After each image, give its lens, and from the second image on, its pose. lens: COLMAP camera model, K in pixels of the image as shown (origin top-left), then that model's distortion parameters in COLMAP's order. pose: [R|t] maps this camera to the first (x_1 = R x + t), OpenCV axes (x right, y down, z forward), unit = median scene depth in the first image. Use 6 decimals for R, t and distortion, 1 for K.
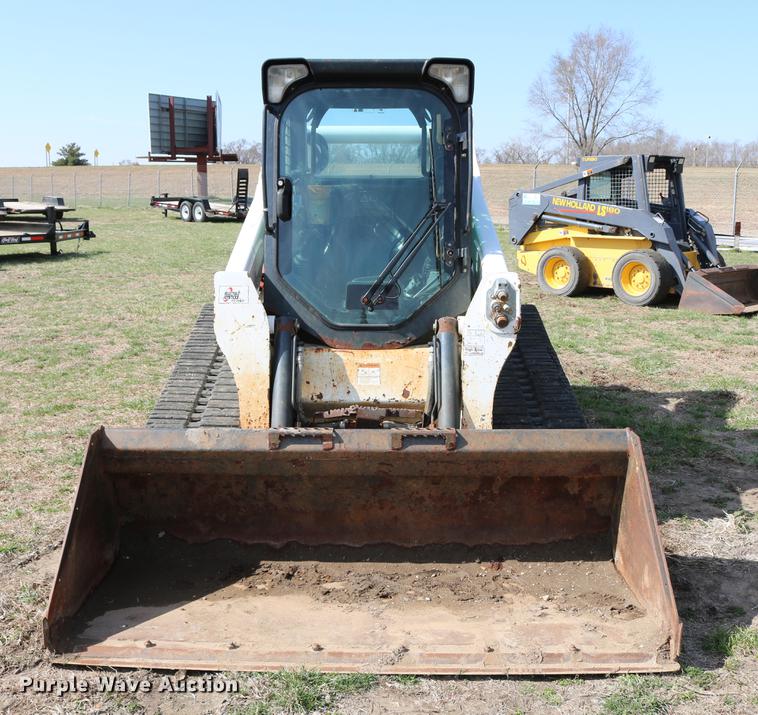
lens RADIAL K [[905.4, 0, 355.1], [0, 905.4, 358.4], [0, 0, 1]] dist [-0.147337, 0.047726]
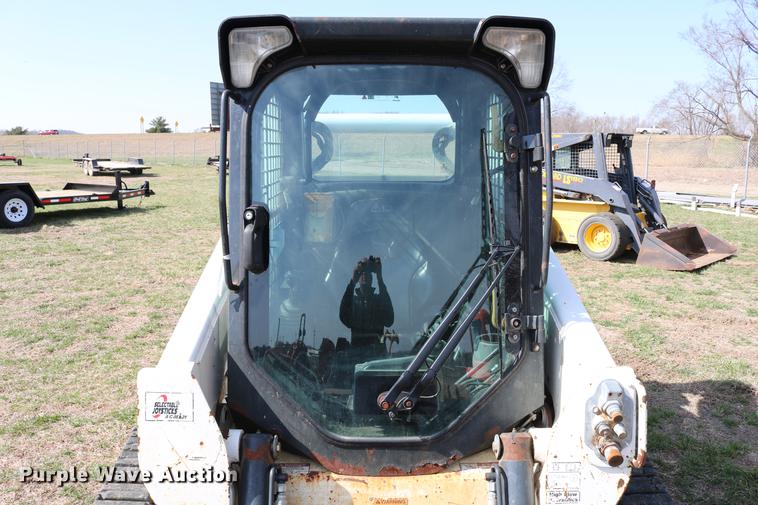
lens RADIAL K [[625.6, 0, 379.0], [0, 625.6, 252.5], [0, 0, 1]] dist [-0.153659, 0.121097]
pose [[0.999475, -0.004671, 0.032072, -0.002139], [0.005317, 0.999784, -0.020105, -0.055791], [-0.031971, 0.020265, 0.999283, 0.196983]]
